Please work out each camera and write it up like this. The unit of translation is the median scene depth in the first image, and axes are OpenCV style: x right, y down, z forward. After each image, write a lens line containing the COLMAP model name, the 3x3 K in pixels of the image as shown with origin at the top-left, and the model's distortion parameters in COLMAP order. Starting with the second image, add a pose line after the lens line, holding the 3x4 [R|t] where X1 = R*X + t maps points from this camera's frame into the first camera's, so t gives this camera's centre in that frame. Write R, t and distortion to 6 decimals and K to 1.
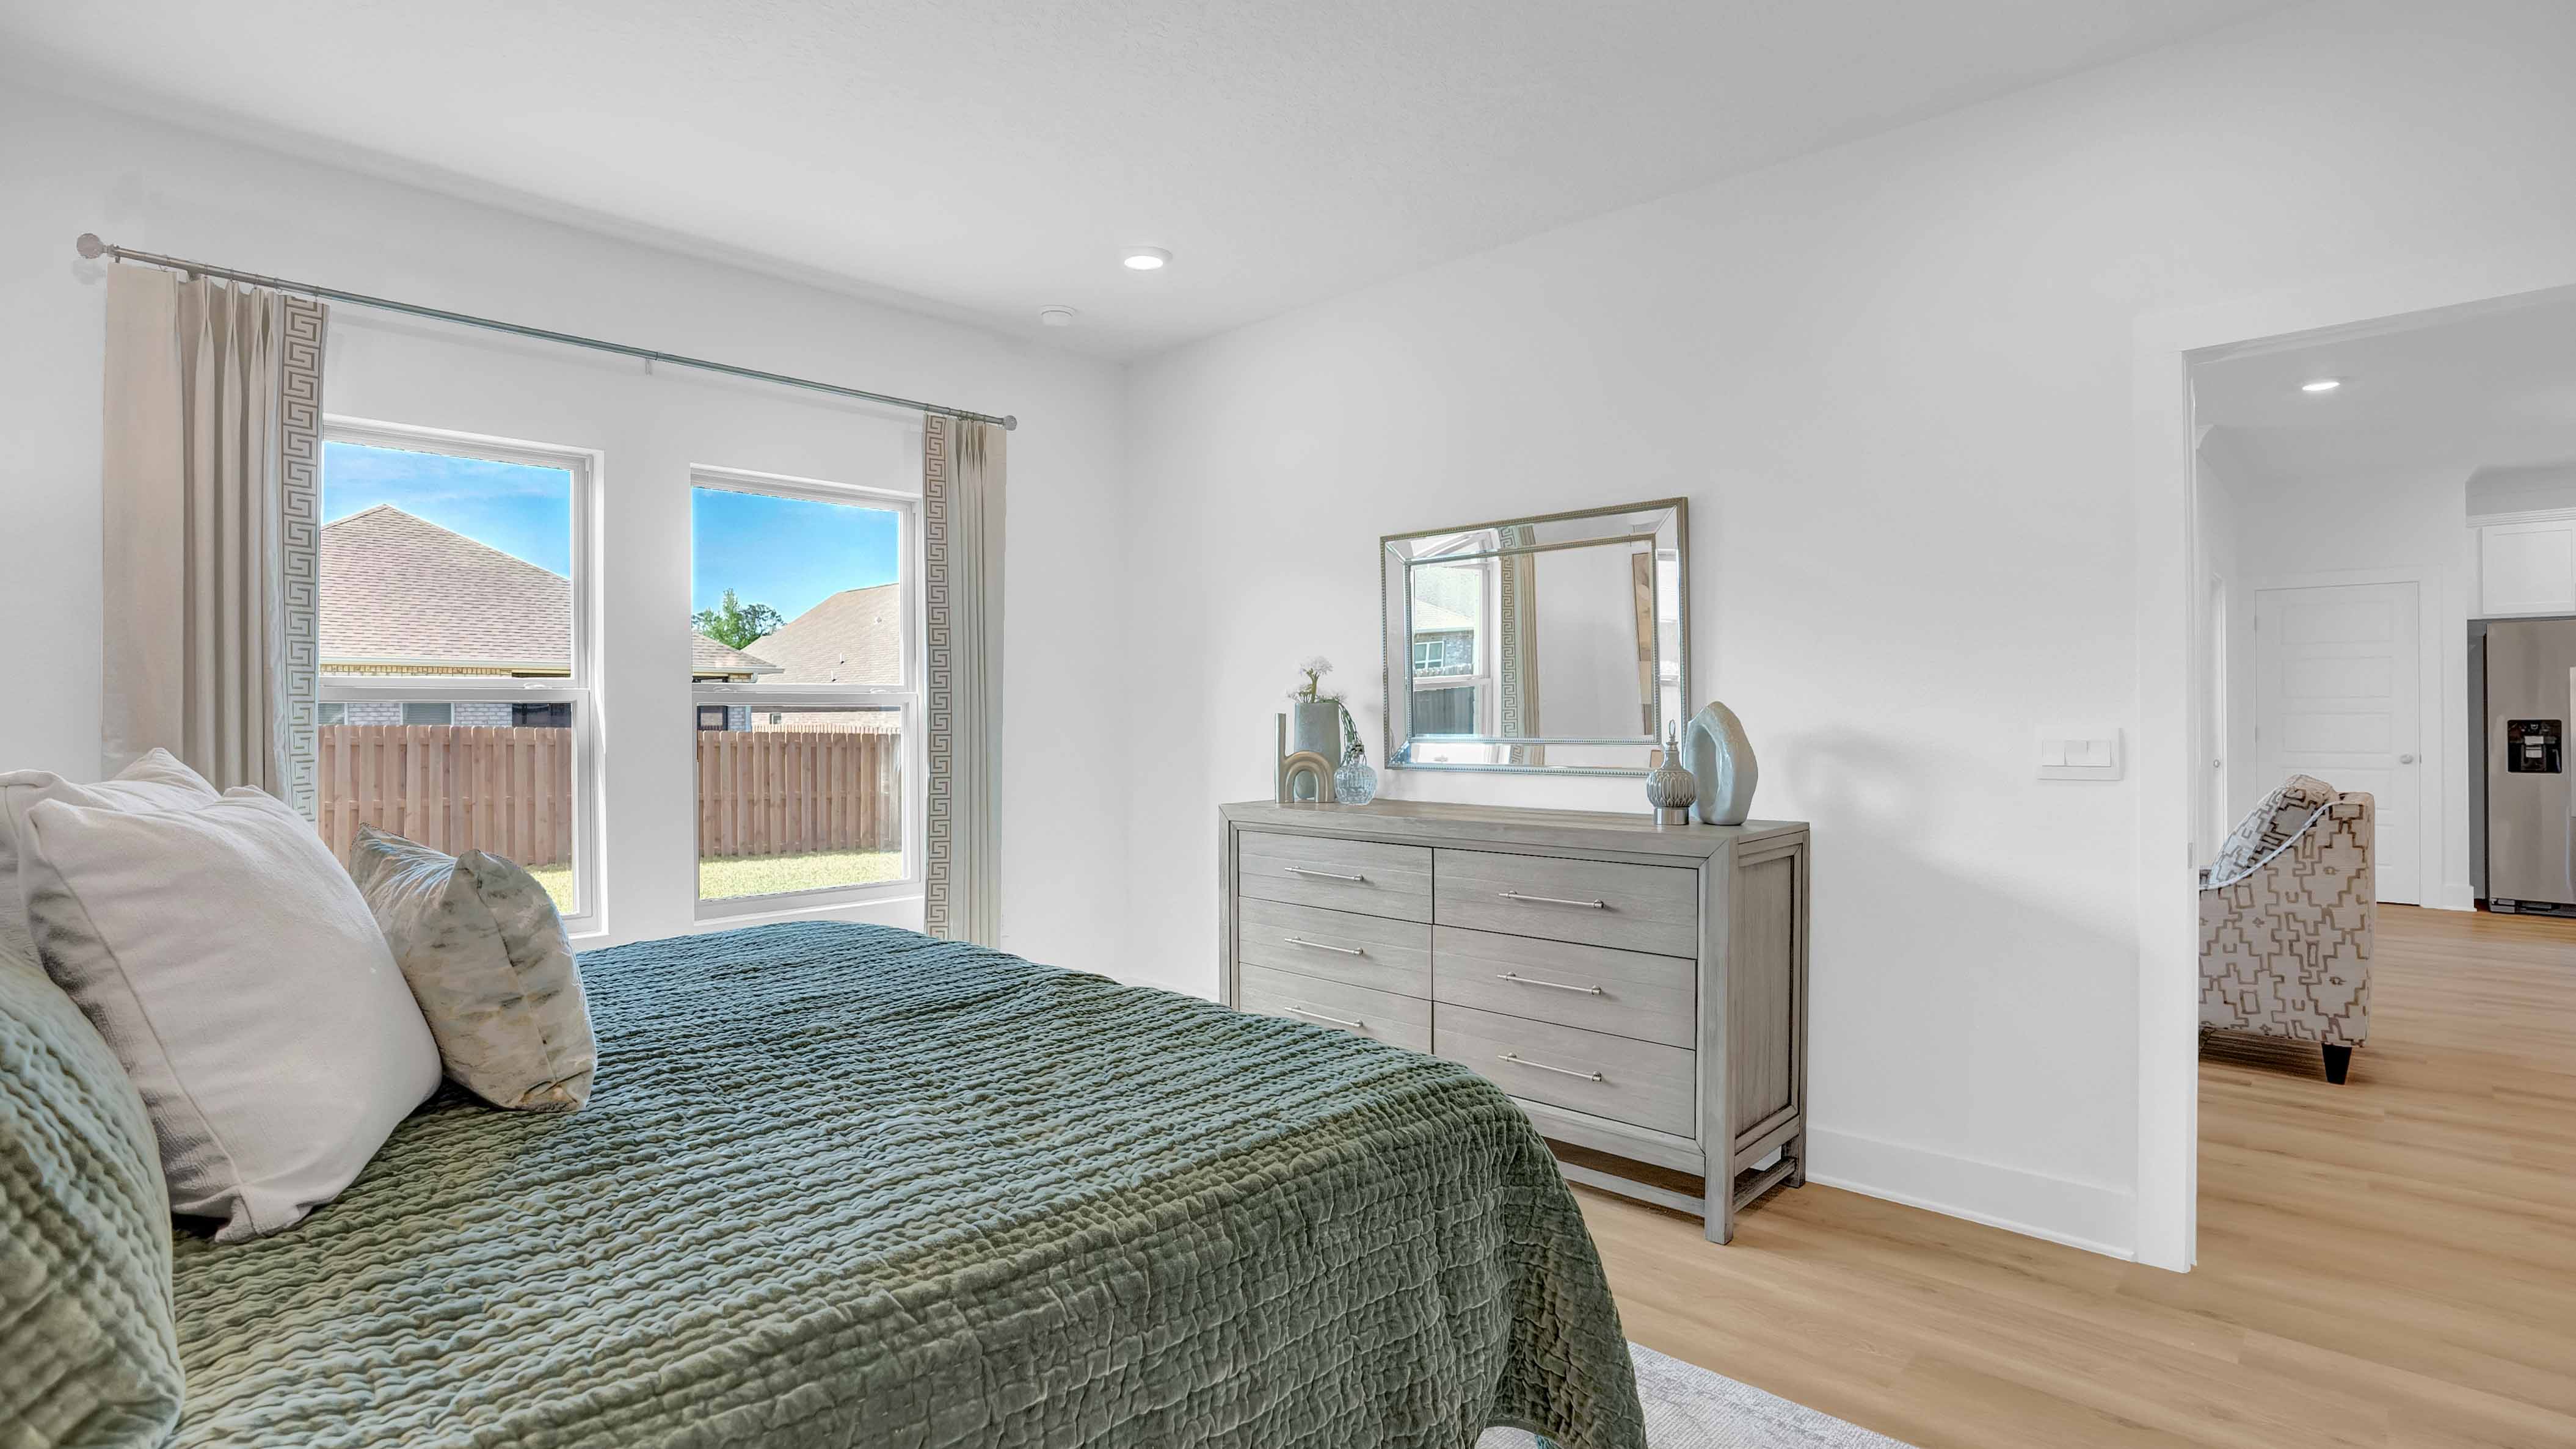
lens RADIAL K [[1252.8, 0, 1283.5], [0, 1252.8, 706.4], [0, 0, 1]] dist [-0.001783, -0.000529]
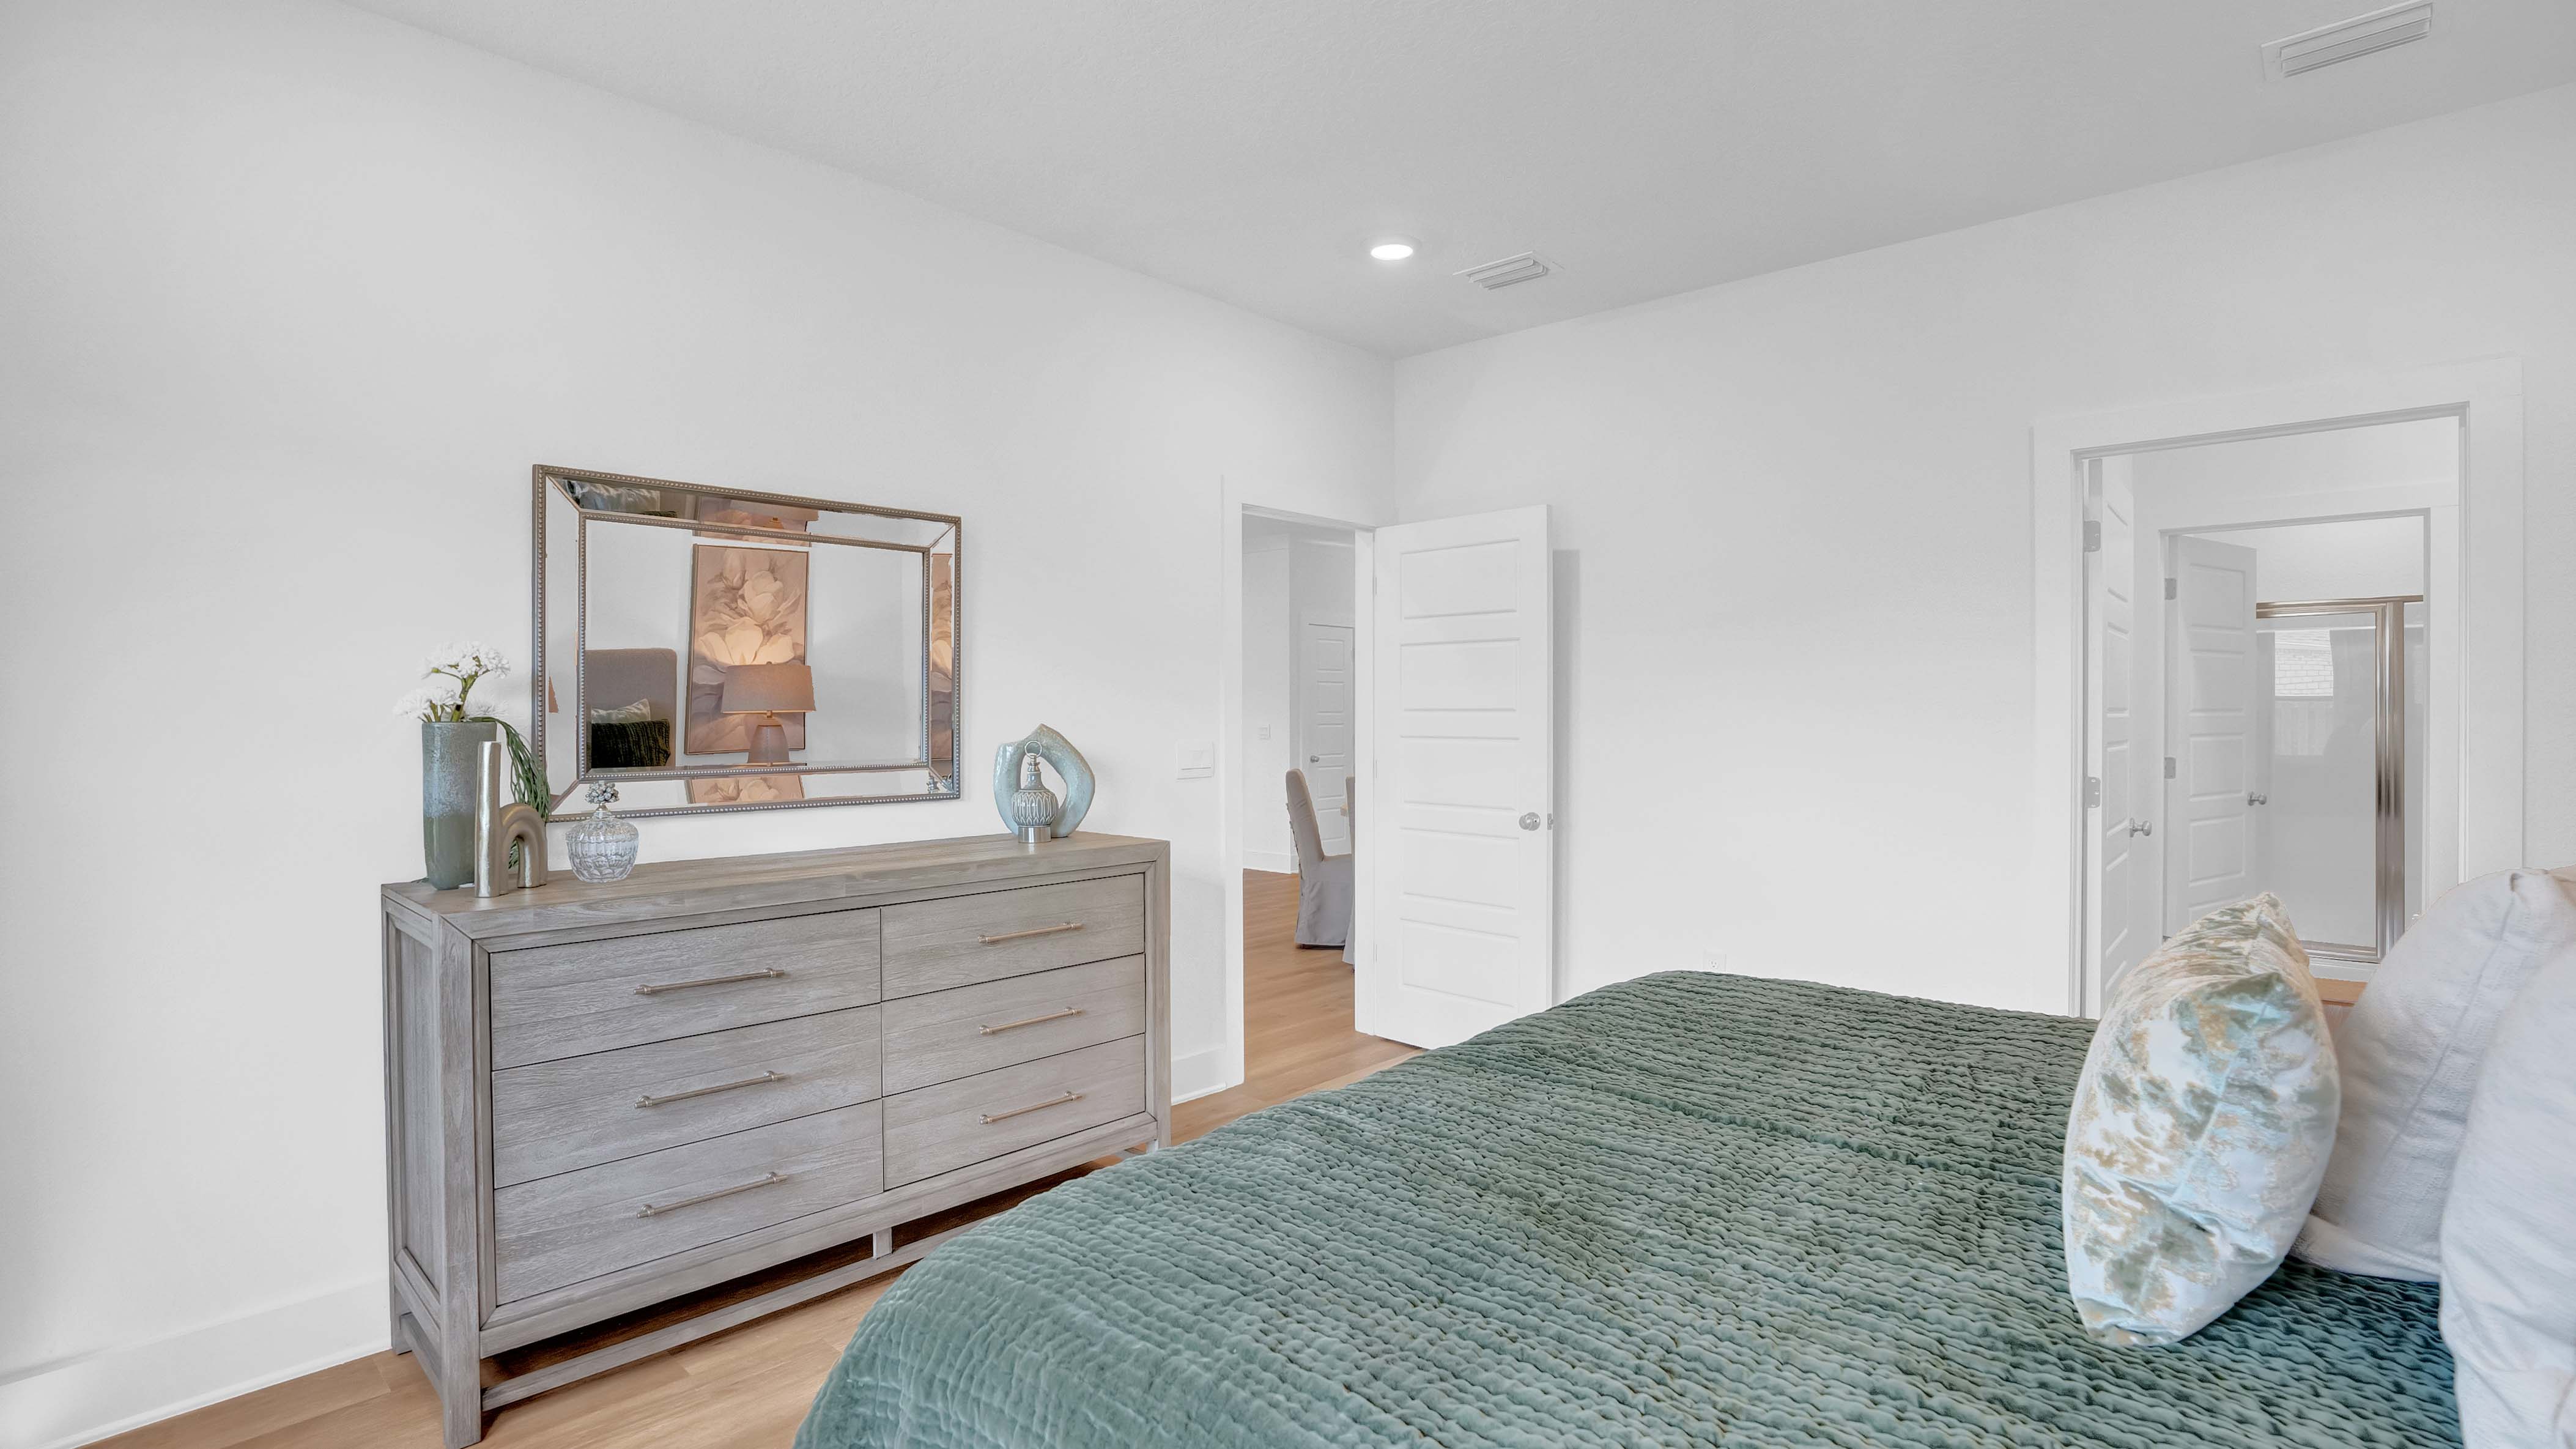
lens RADIAL K [[1225.9, 0, 1298.3], [0, 1225.9, 712.2], [0, 0, 1]] dist [-0.069525, 0.026978]
pose [[-0.009162, 0.000791, 0.999958, -0.688638], [-0.001499, 0.999999, -0.000804, -0.012834], [-0.999957, -0.001507, -0.009160, 0.790675]]
